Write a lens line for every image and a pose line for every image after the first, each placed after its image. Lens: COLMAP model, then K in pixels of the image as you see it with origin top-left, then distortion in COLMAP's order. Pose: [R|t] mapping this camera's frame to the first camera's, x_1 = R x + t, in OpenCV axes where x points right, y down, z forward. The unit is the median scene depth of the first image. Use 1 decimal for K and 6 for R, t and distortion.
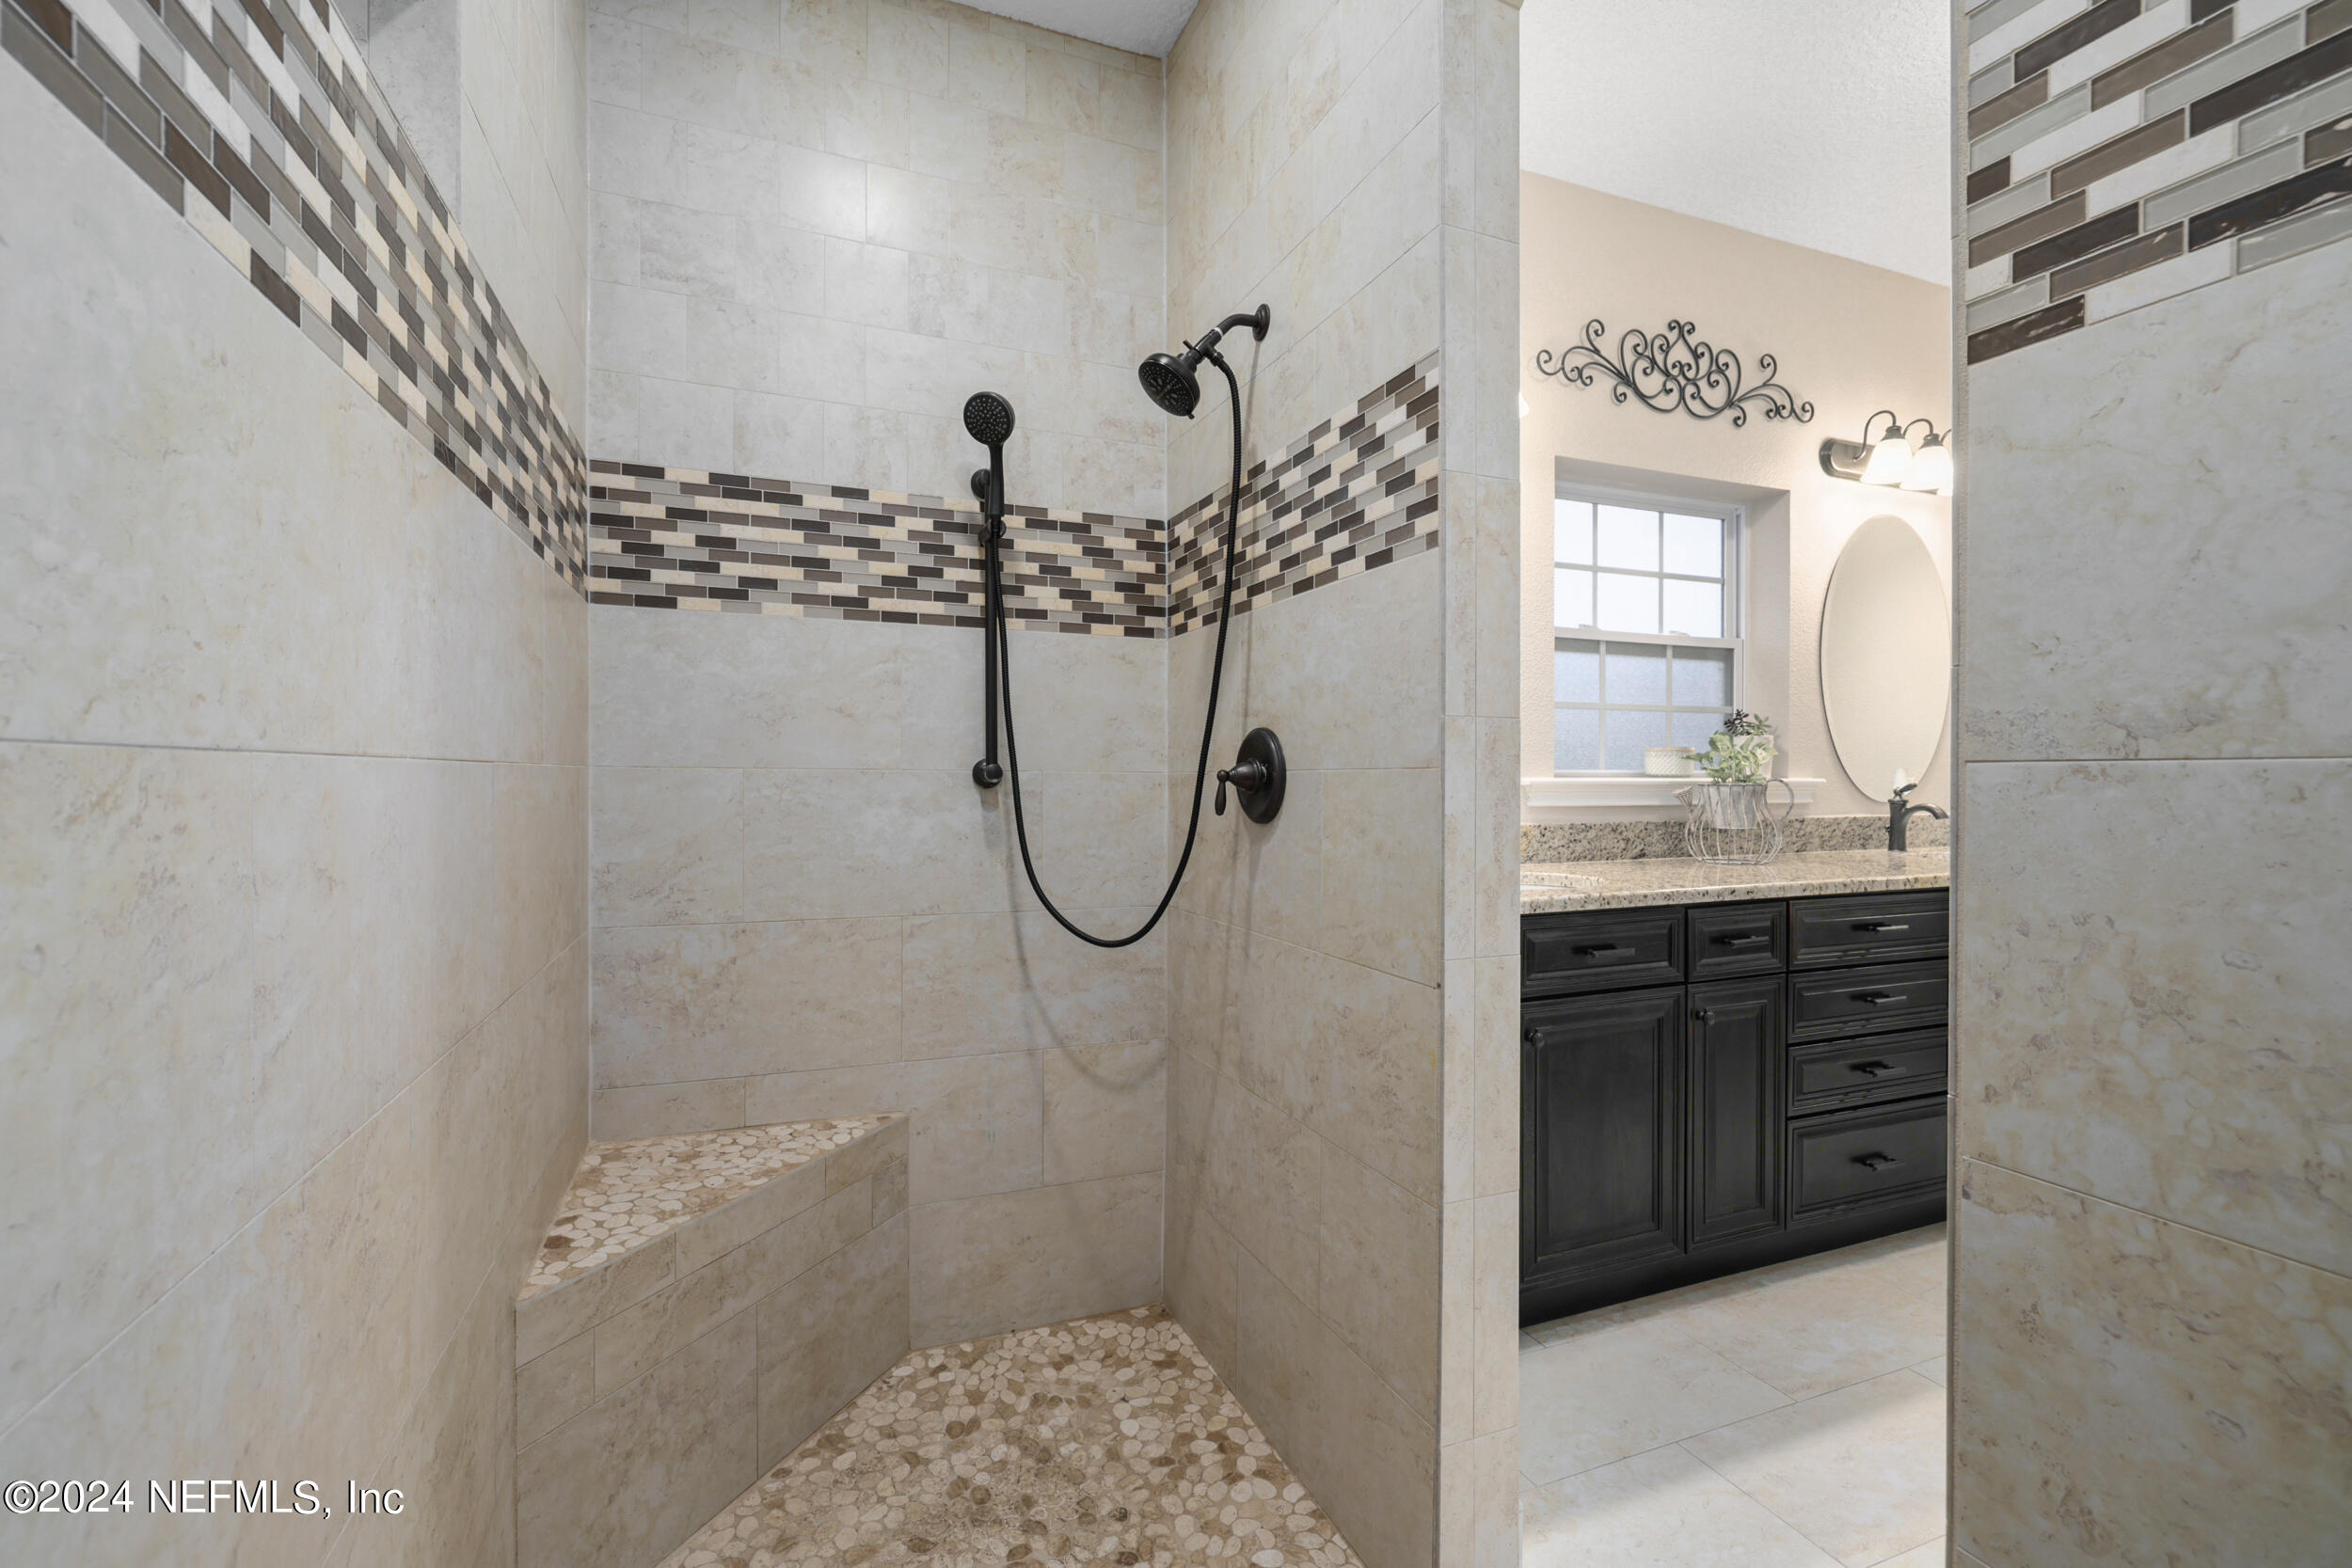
lens RADIAL K [[989.4, 0, 1134.5], [0, 989.4, 759.7], [0, 0, 1]] dist [-0.004018, 0.001283]
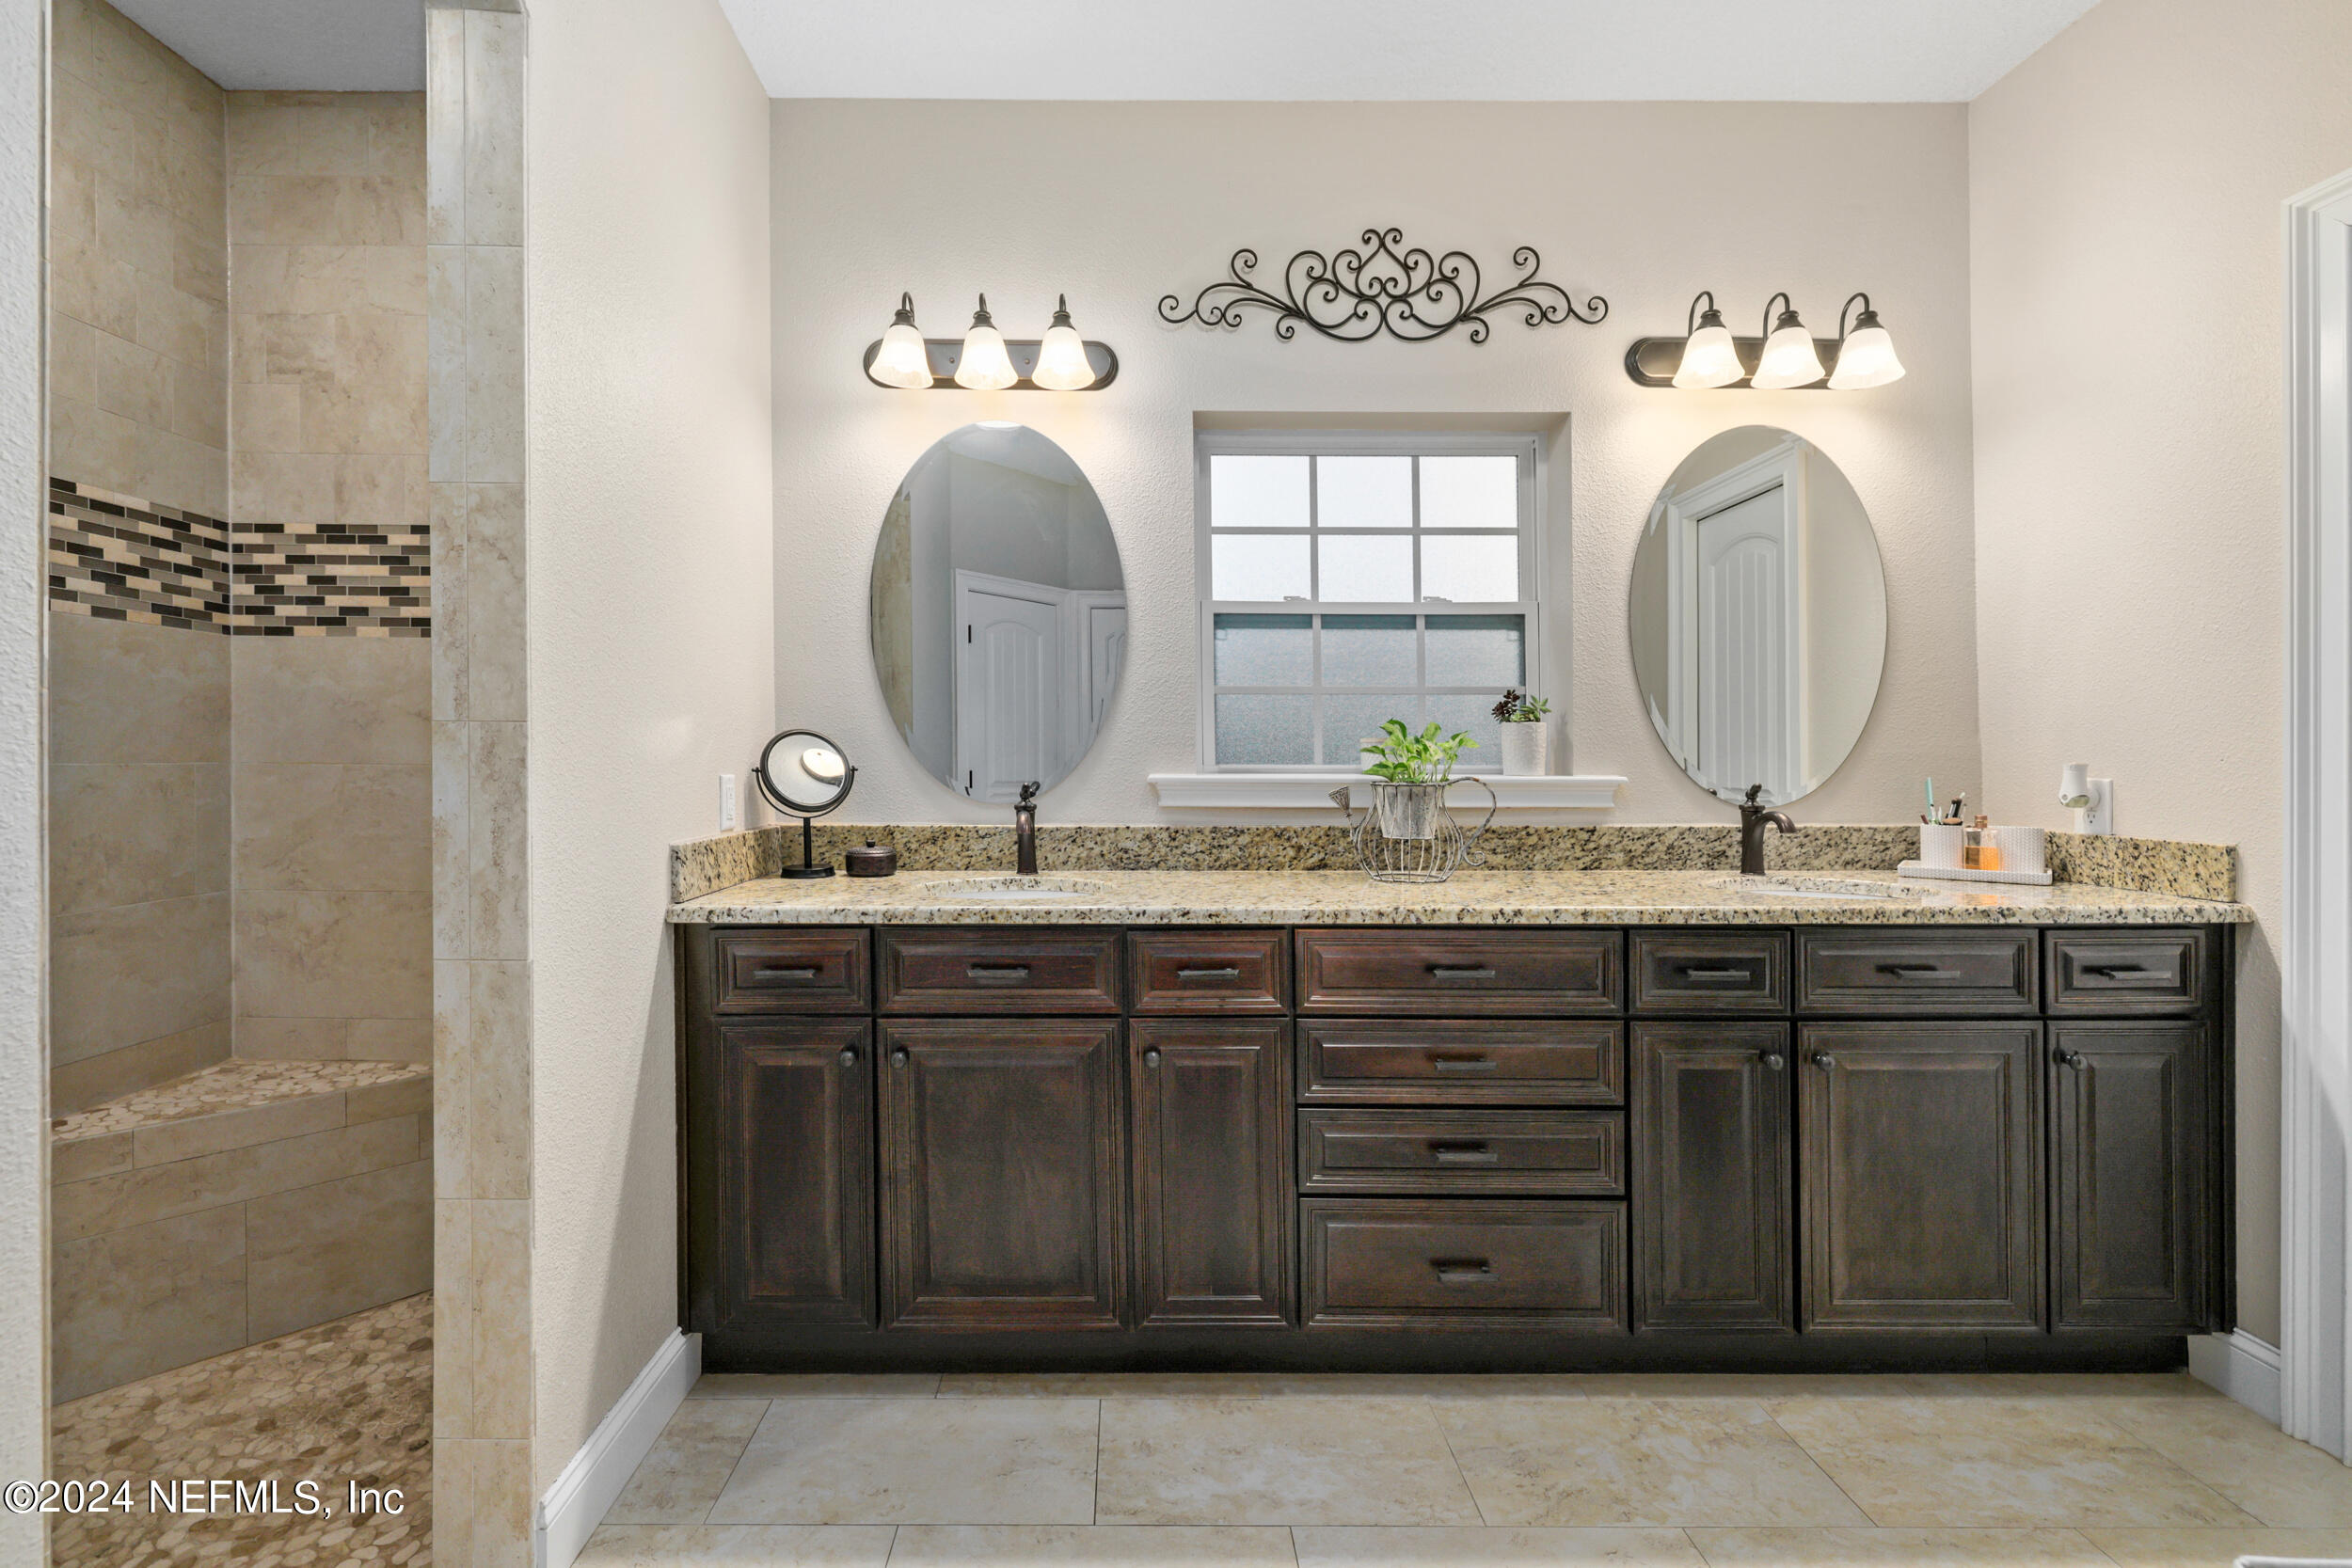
lens RADIAL K [[989.4, 0, 1121.7], [0, 989.4, 735.1], [0, 0, 1]] dist [-0.004018, 0.001283]
pose [[0.934604, -0.006774, -0.355627, 0.907537], [0.003851, 0.999953, -0.008926, -0.012086], [0.355670, 0.006973, 0.934585, 0.199465]]
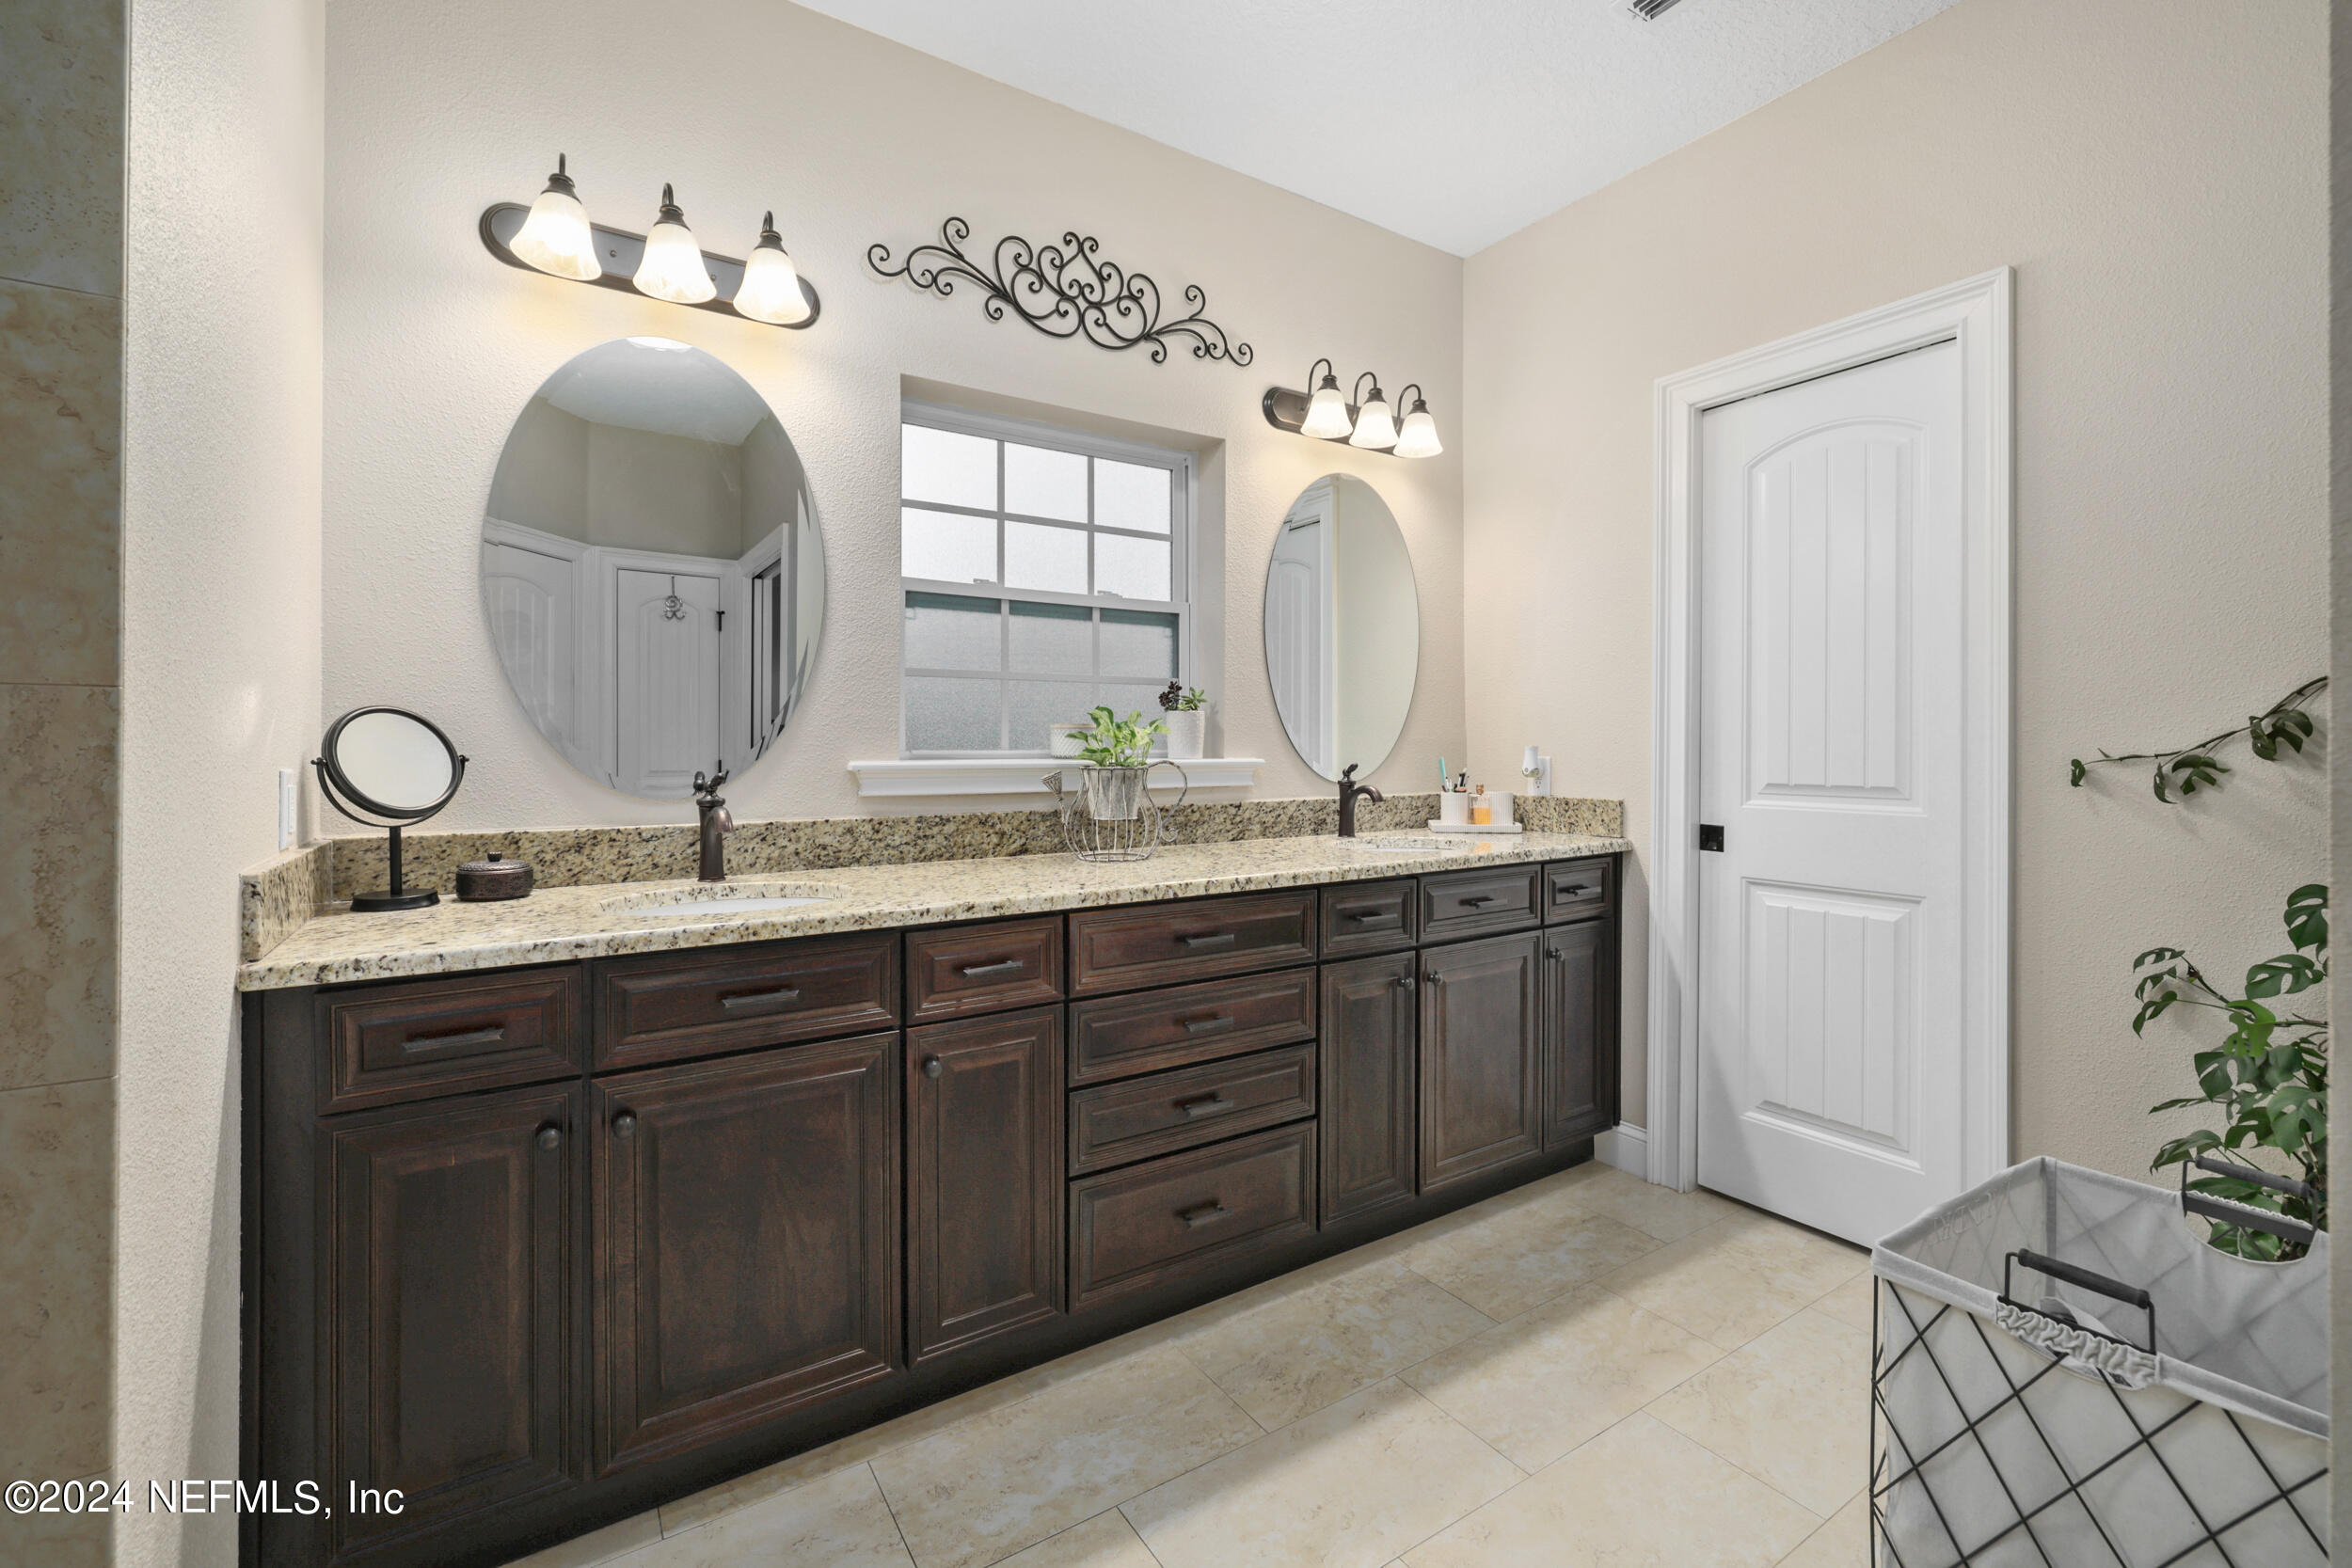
lens RADIAL K [[989.4, 0, 1144.0], [0, 989.4, 714.3], [0, 0, 1]] dist [-0.004018, 0.001283]
pose [[0.980999, 0.004269, 0.193967, 0.622628], [-0.001421, 0.999889, -0.014817, -0.011846], [-0.194009, 0.014260, 0.980896, 0.196302]]
